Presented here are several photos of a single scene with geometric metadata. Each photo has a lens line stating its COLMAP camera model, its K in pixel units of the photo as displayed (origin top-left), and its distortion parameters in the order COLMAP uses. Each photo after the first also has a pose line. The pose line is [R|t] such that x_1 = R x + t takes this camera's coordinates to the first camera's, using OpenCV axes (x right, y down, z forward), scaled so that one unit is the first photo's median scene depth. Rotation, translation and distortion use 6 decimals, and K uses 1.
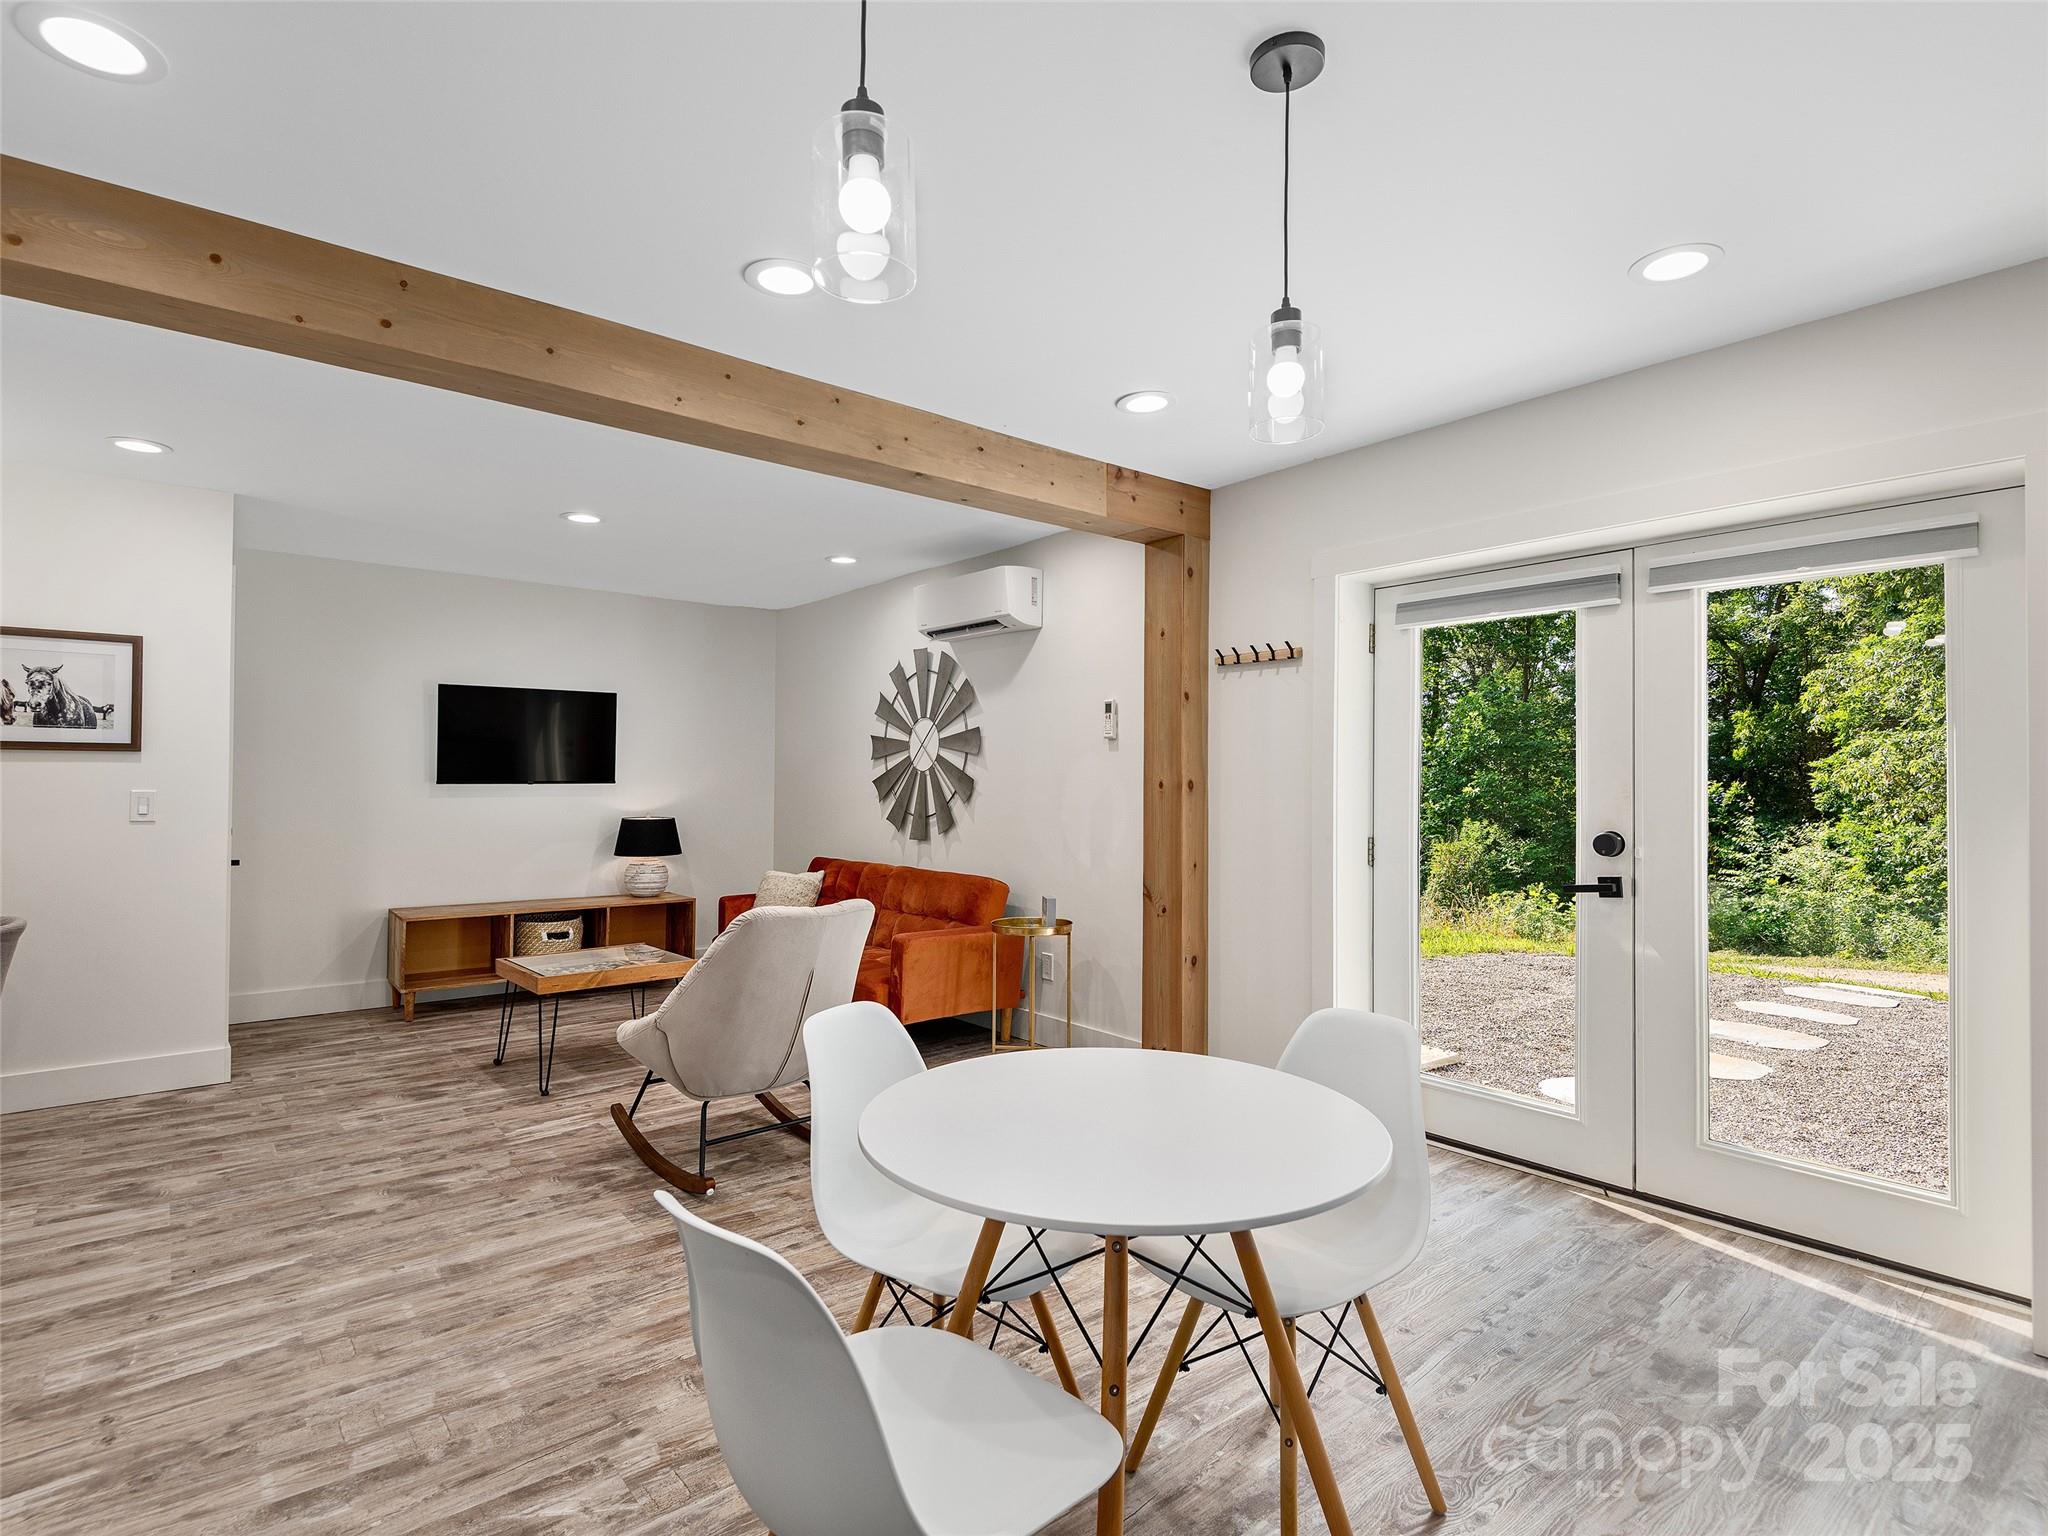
lens RADIAL K [[1038.1, 0, 1028.4], [0, 1038.1, 770.6], [0, 0, 1]] dist [0.023111, -0.007900]
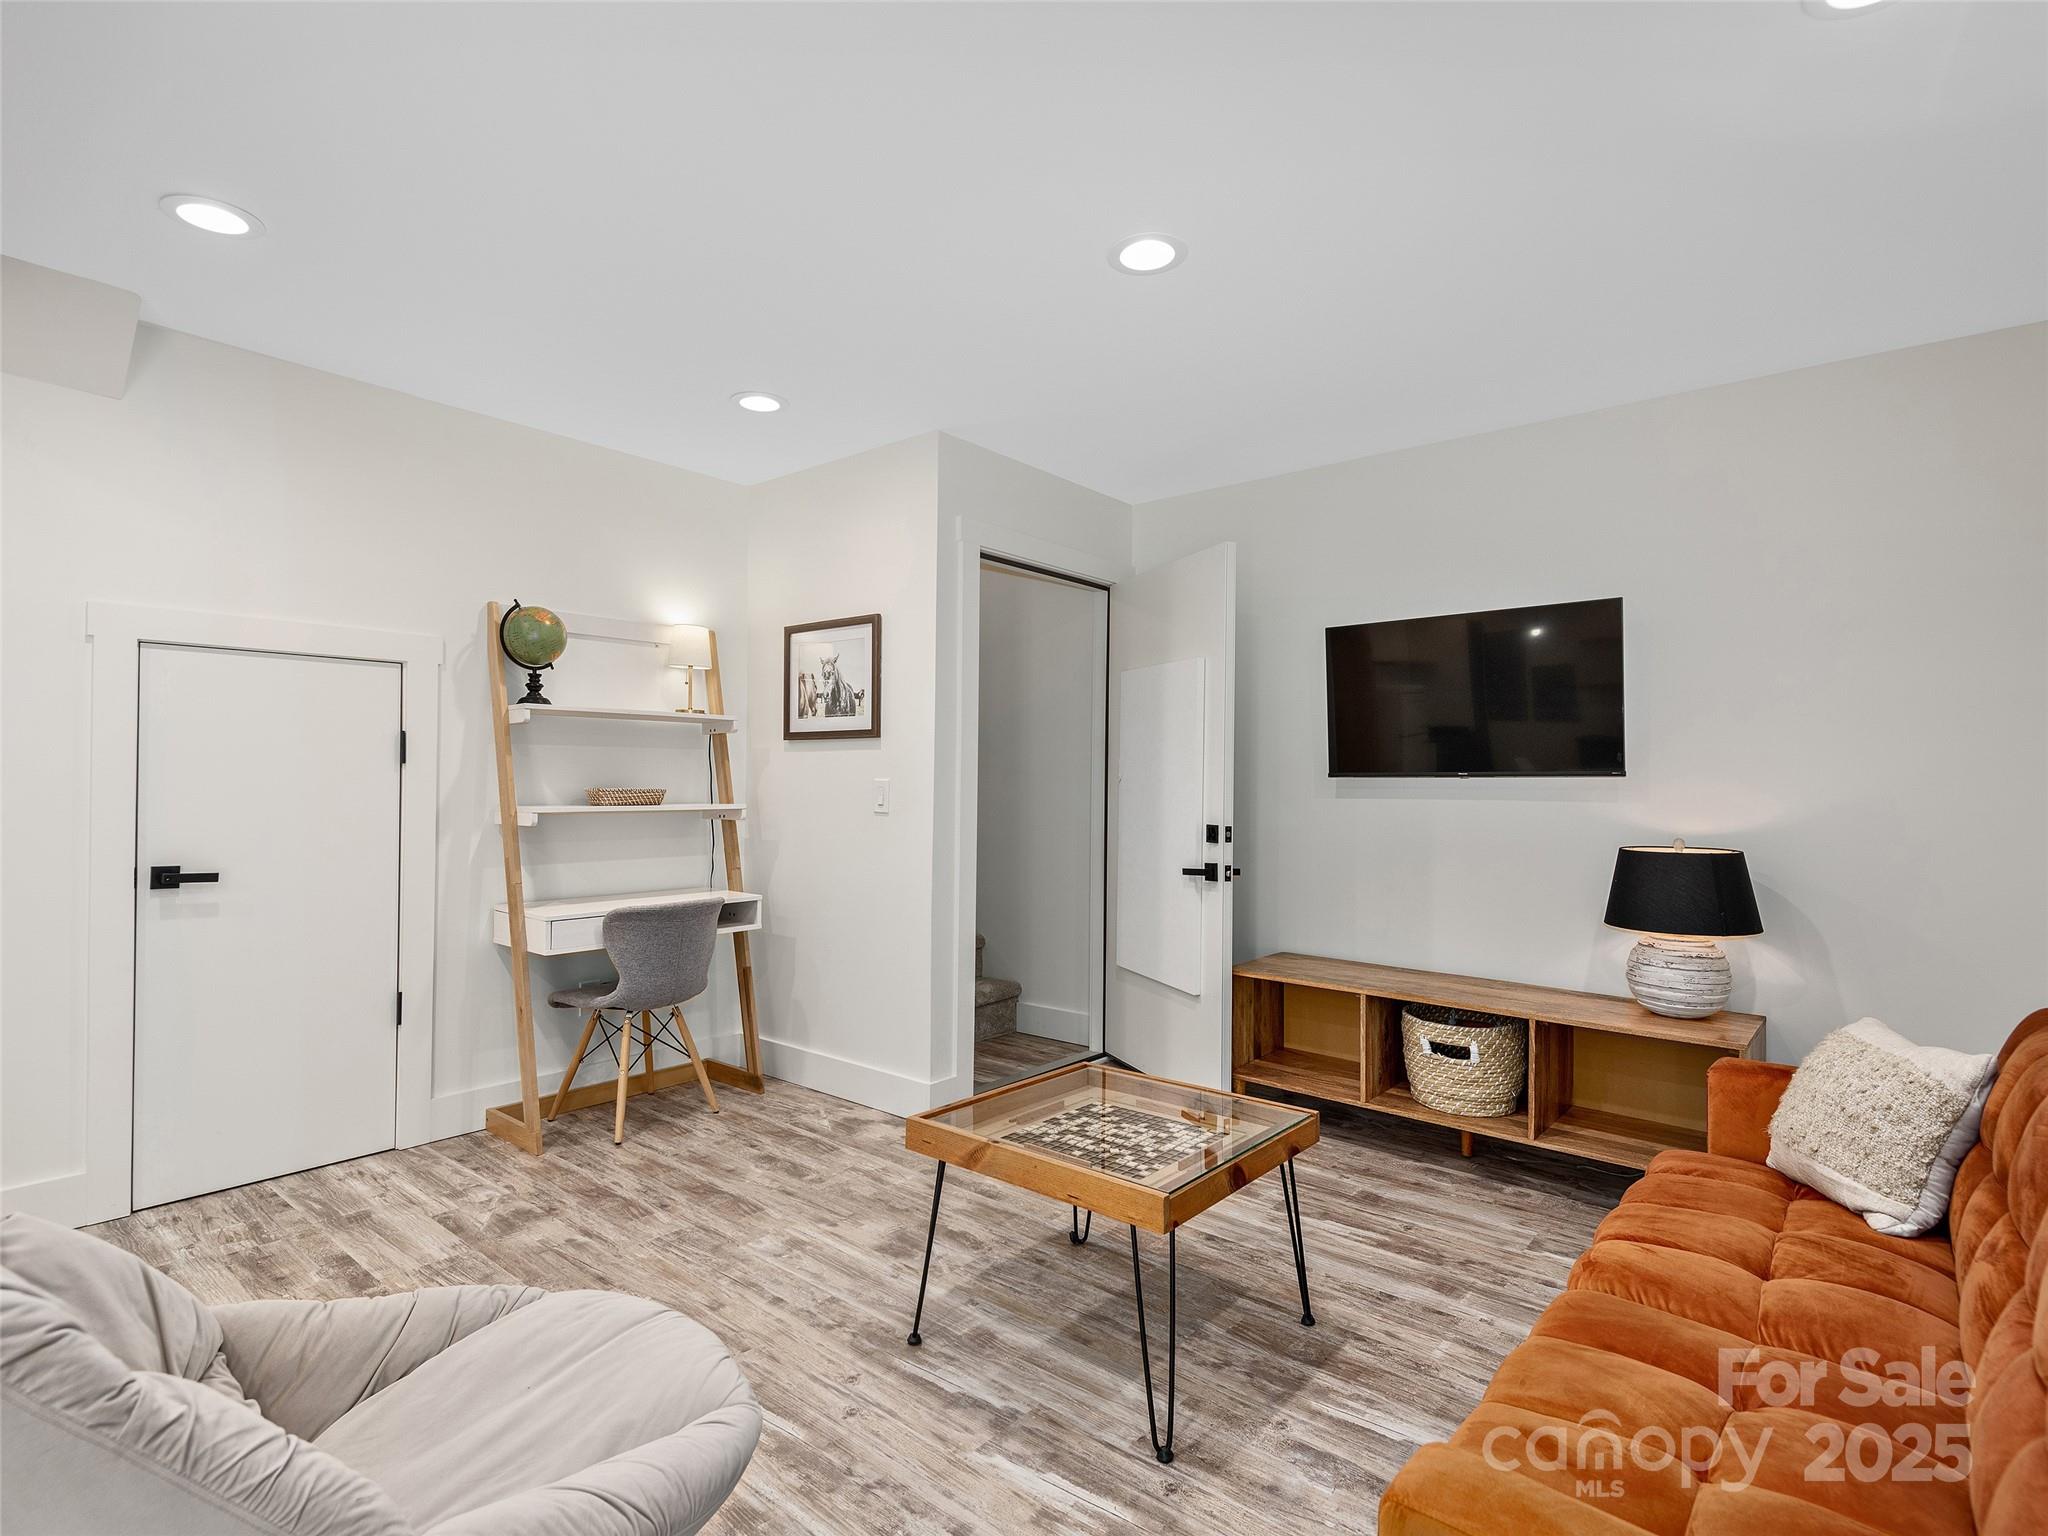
lens RADIAL K [[1038.1, 0, 1018.1], [0, 1038.1, 778.8], [0, 0, 1]] dist [0.023111, -0.007900]
pose [[0.173170, -0.003398, -0.984886, 0.081529], [0.003096, 0.999991, -0.002905, 0.021674], [0.984887, -0.002546, 0.173179, 0.991279]]
